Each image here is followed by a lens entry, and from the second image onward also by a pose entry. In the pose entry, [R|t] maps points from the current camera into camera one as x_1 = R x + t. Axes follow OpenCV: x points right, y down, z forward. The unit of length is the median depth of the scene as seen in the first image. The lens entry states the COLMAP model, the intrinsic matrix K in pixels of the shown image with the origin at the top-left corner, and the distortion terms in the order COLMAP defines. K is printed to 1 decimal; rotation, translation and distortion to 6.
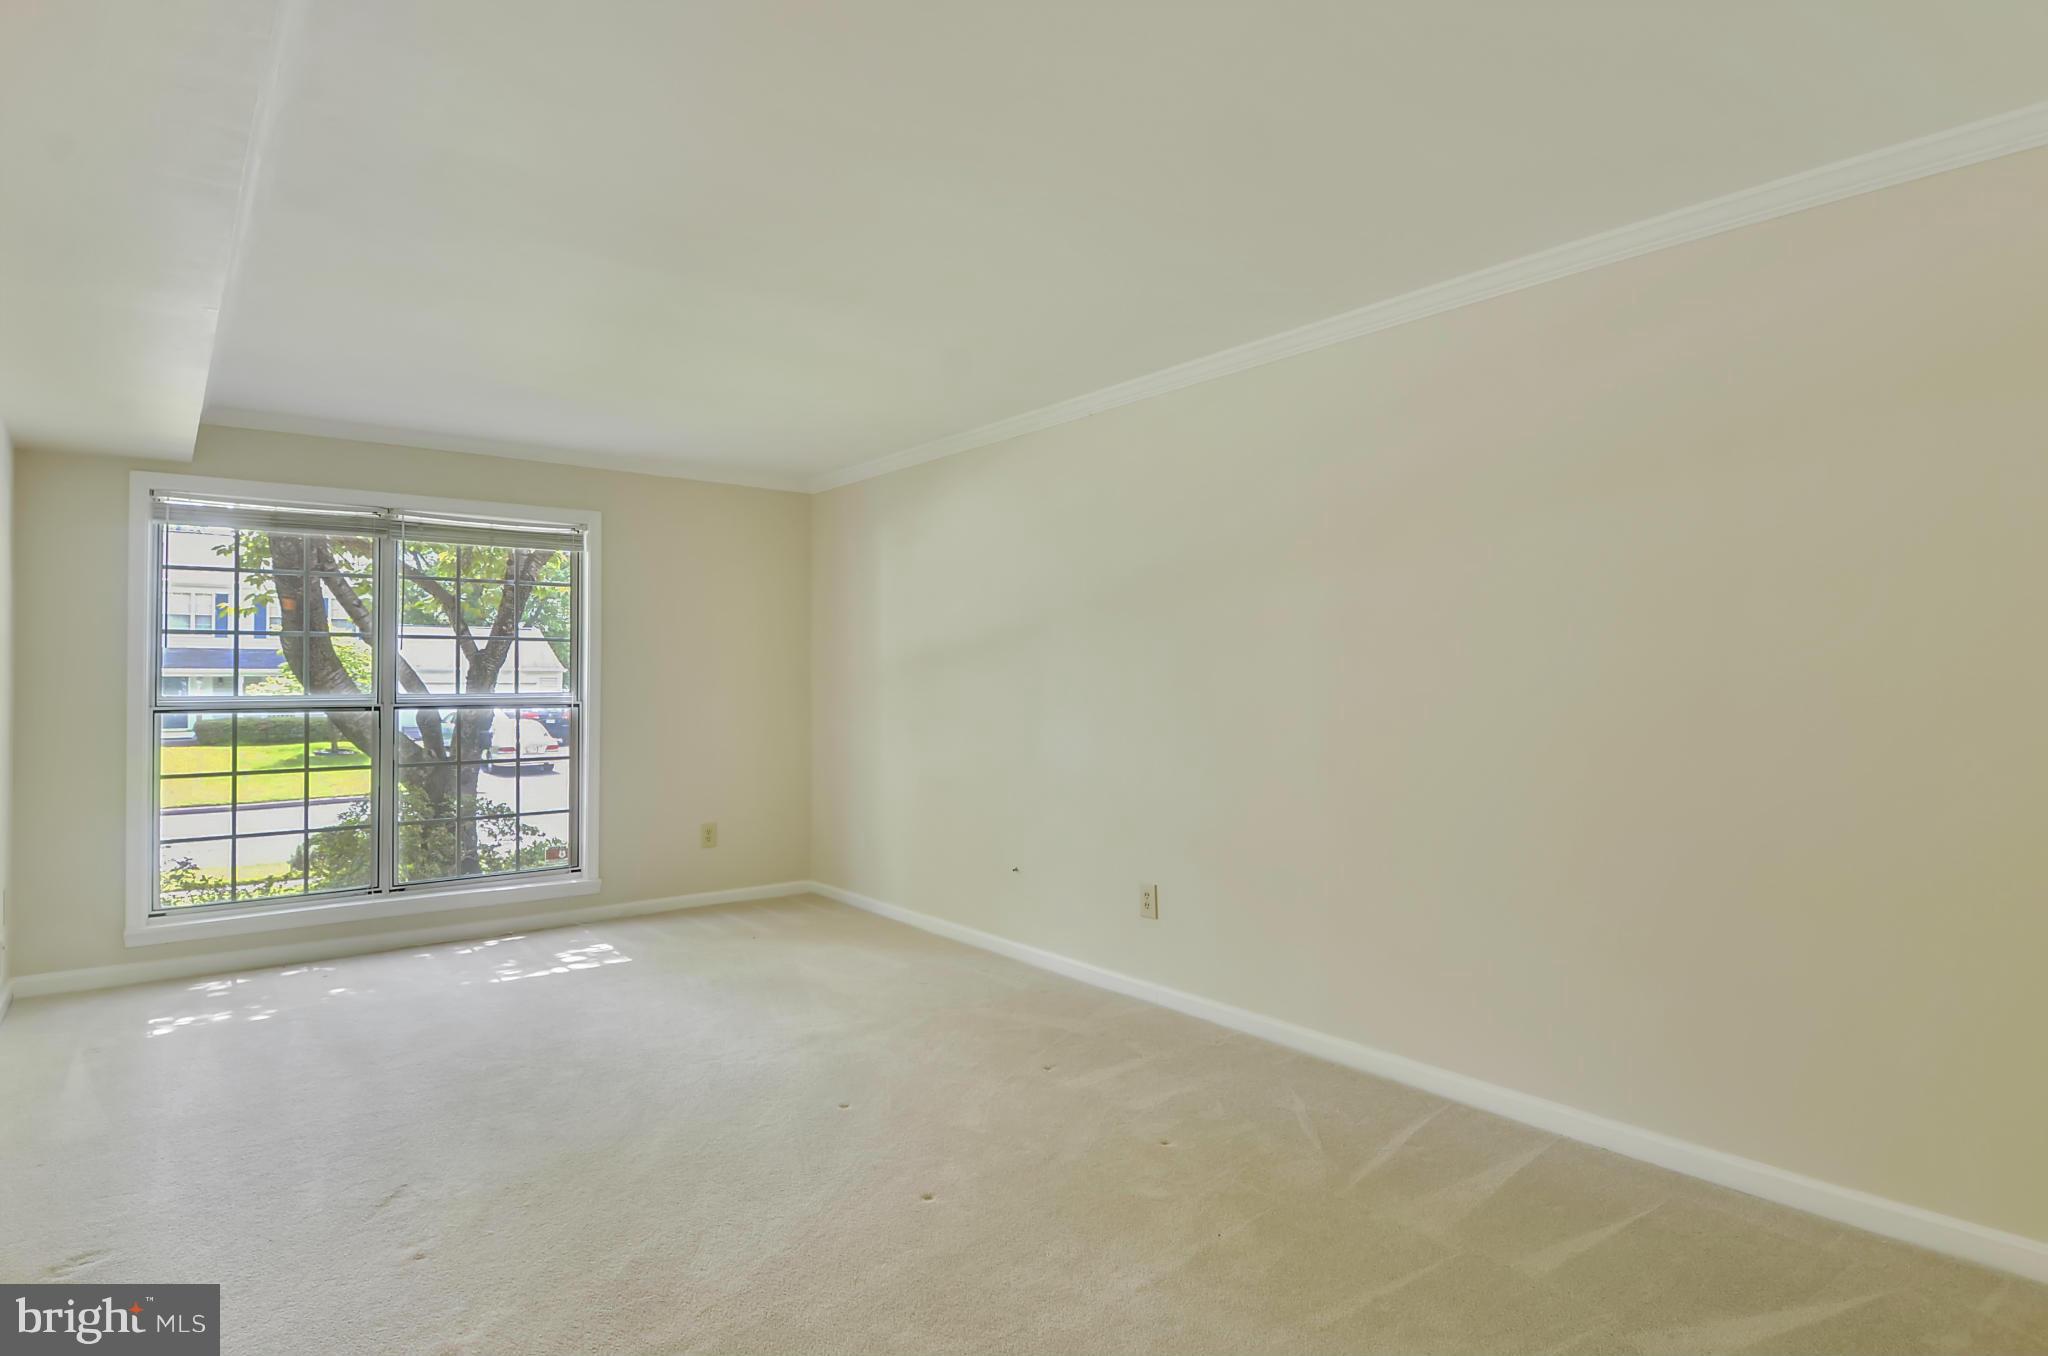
lens RADIAL K [[1085.2, 0, 1024.0], [0, 1085.2, 678.0], [0, 0, 1]] dist [0.003007, 0.000290]
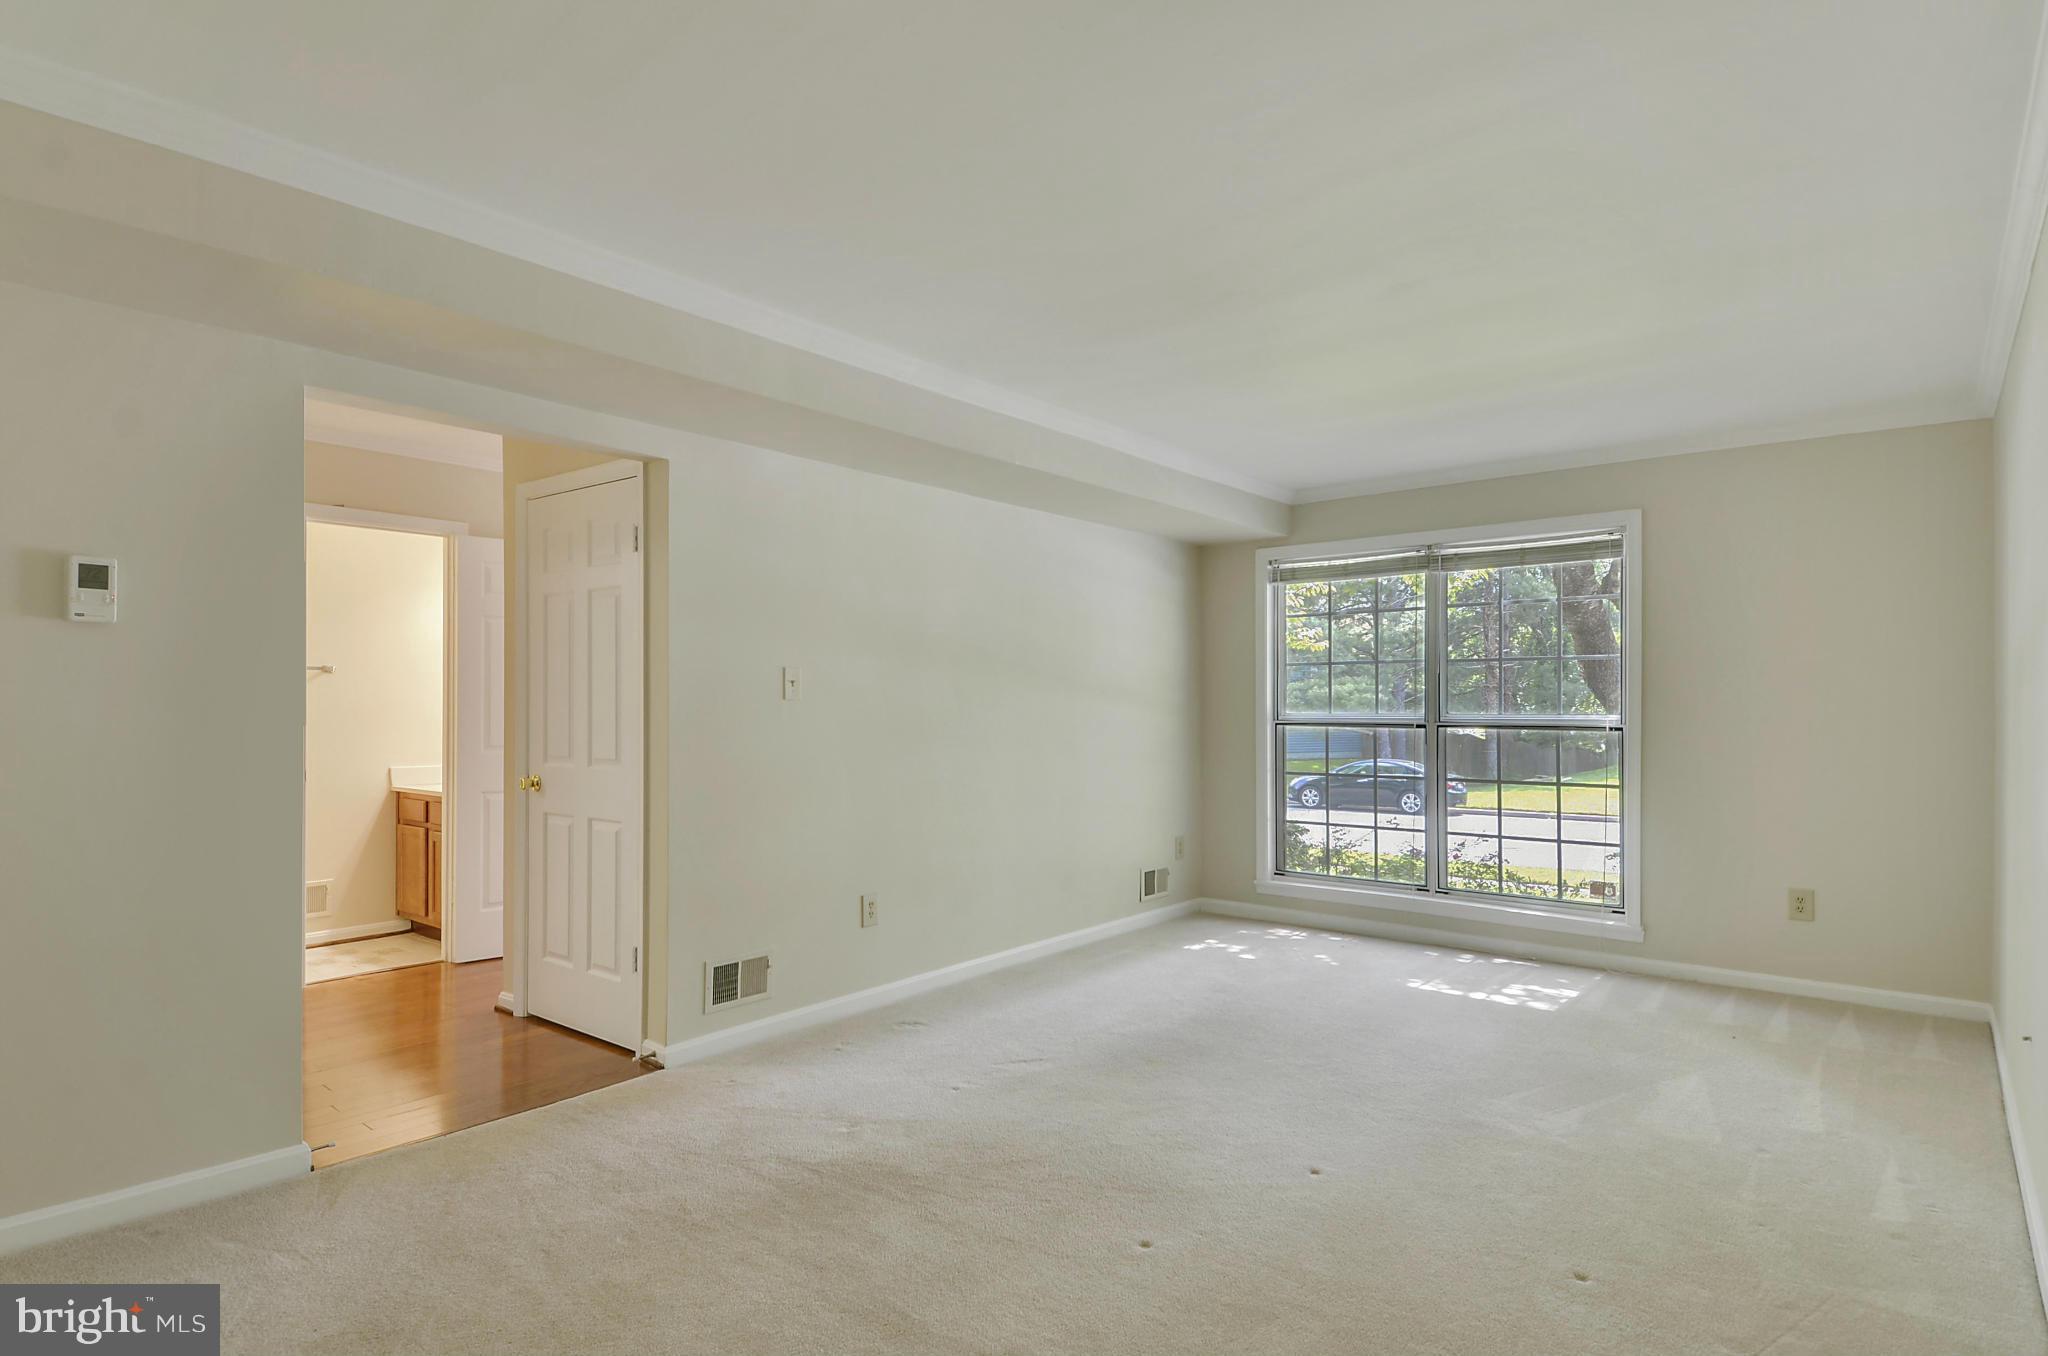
lens RADIAL K [[1116.6, 0, 987.6], [0, 1116.6, 703.1], [0, 0, 1]] dist [-0.000809, -0.000352]
pose [[0.172486, 0.002839, -0.985008, 0.458742], [0.002801, 0.999990, 0.003373, -0.000822], [0.985008, -0.003341, 0.172476, 0.362500]]
